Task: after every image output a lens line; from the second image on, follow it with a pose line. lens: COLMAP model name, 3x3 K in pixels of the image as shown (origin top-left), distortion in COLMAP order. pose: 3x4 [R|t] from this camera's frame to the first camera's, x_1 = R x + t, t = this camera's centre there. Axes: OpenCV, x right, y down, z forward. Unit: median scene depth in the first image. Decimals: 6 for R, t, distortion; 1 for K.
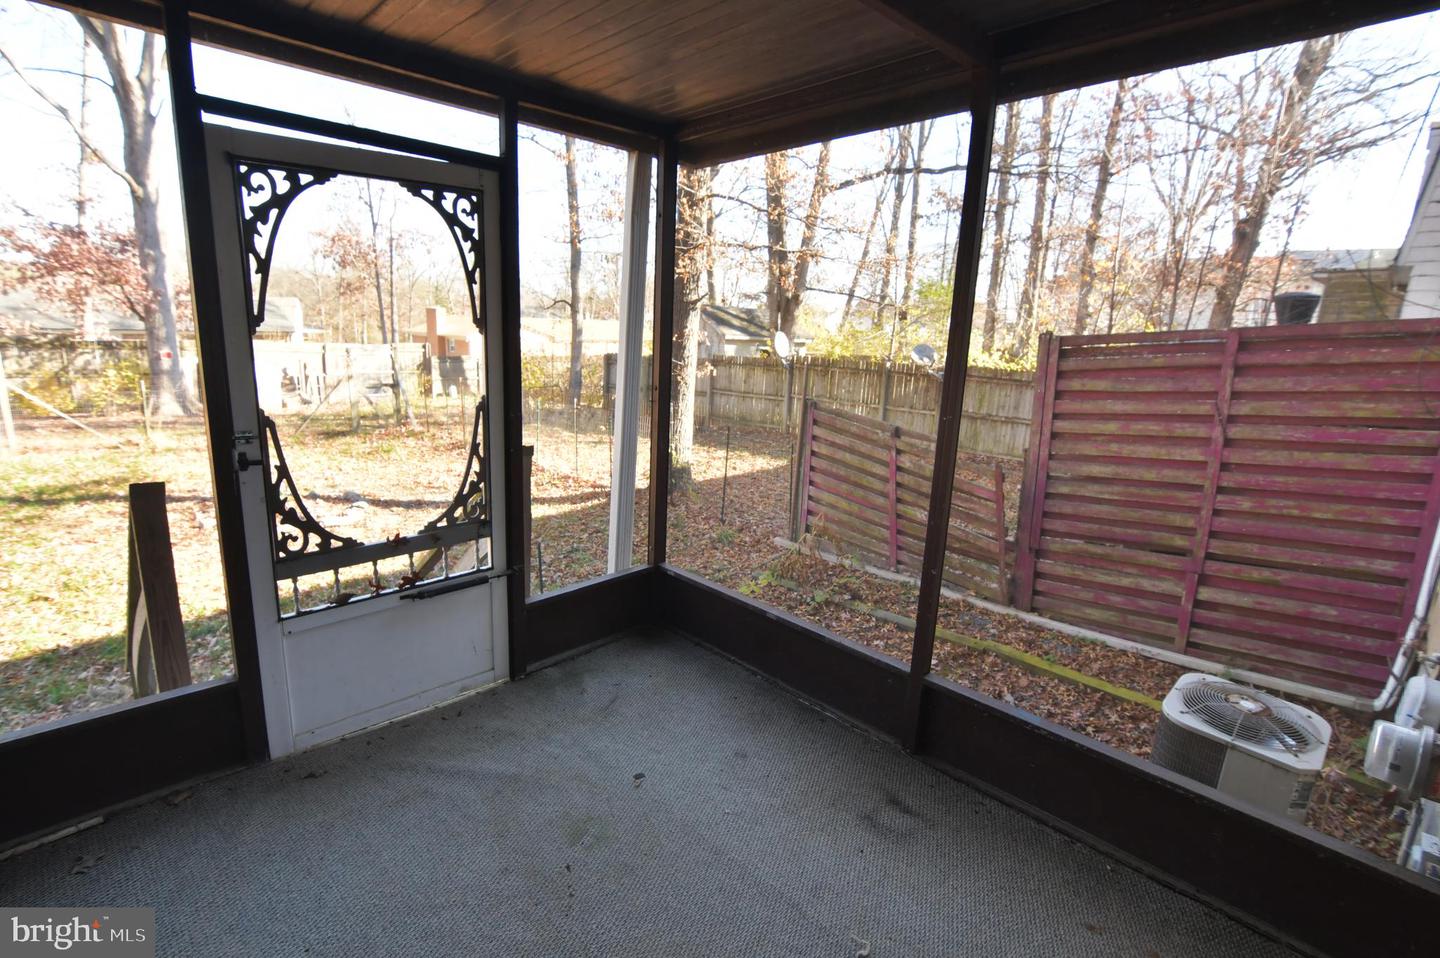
lens RADIAL K [[696.1, 0, 723.1], [0, 696.1, 474.0], [0, 0, 1]] dist [-0.030117, 0.011180]
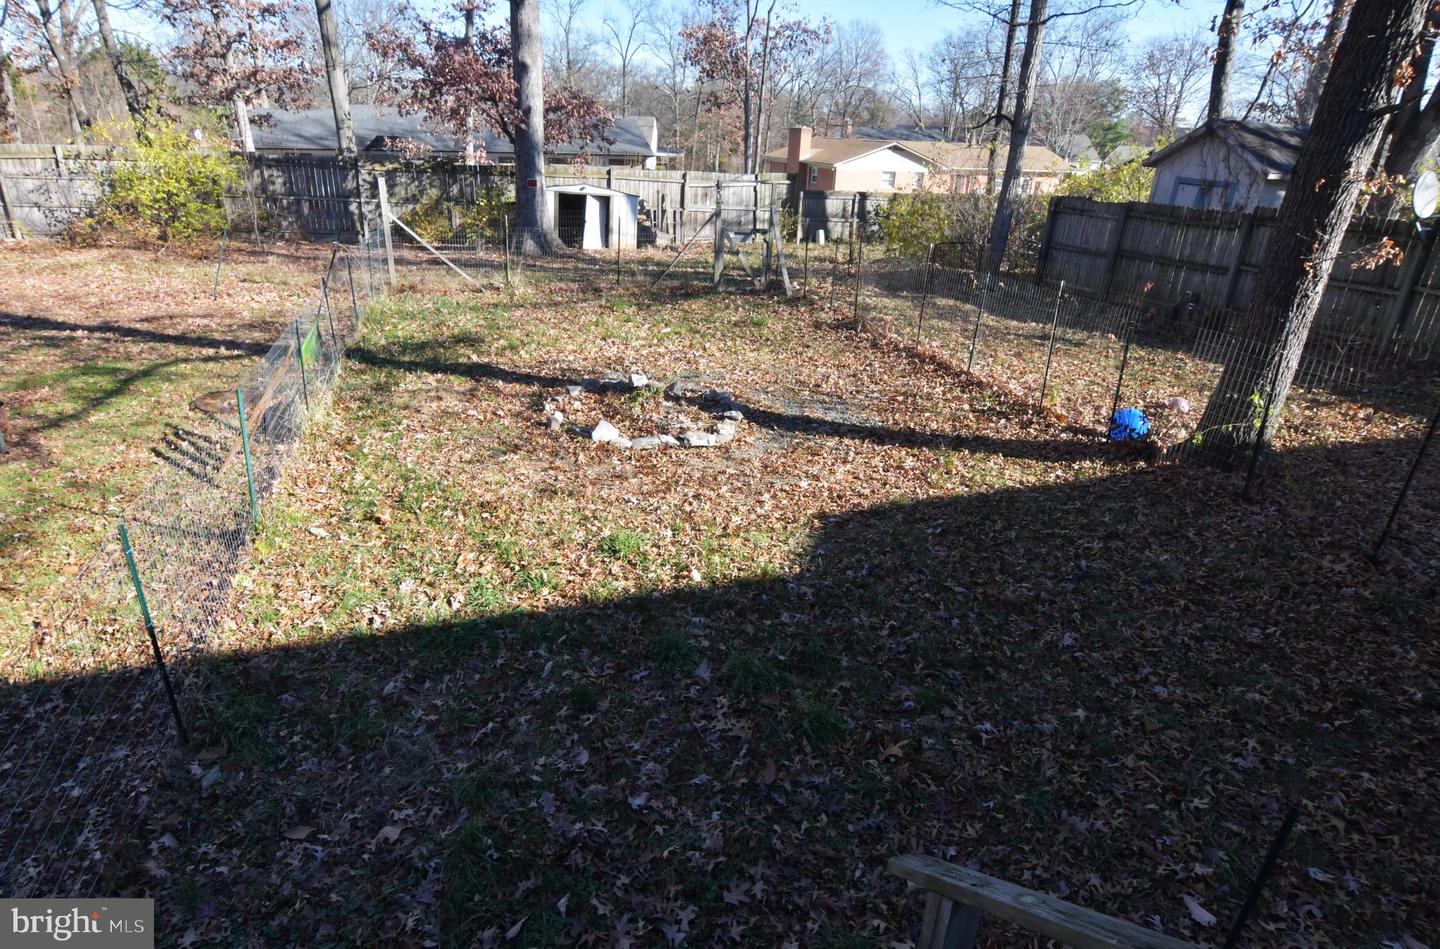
lens RADIAL K [[817.6, 0, 714.0], [0, 817.6, 475.6], [0, 0, 1]] dist [-0.021821, 0.000089]
pose [[0.890133, 0.171405, -0.422237, -0.085256], [-0.097789, 0.976827, 0.190385, -0.026440], [0.445085, -0.128178, 0.886267, 0.113369]]
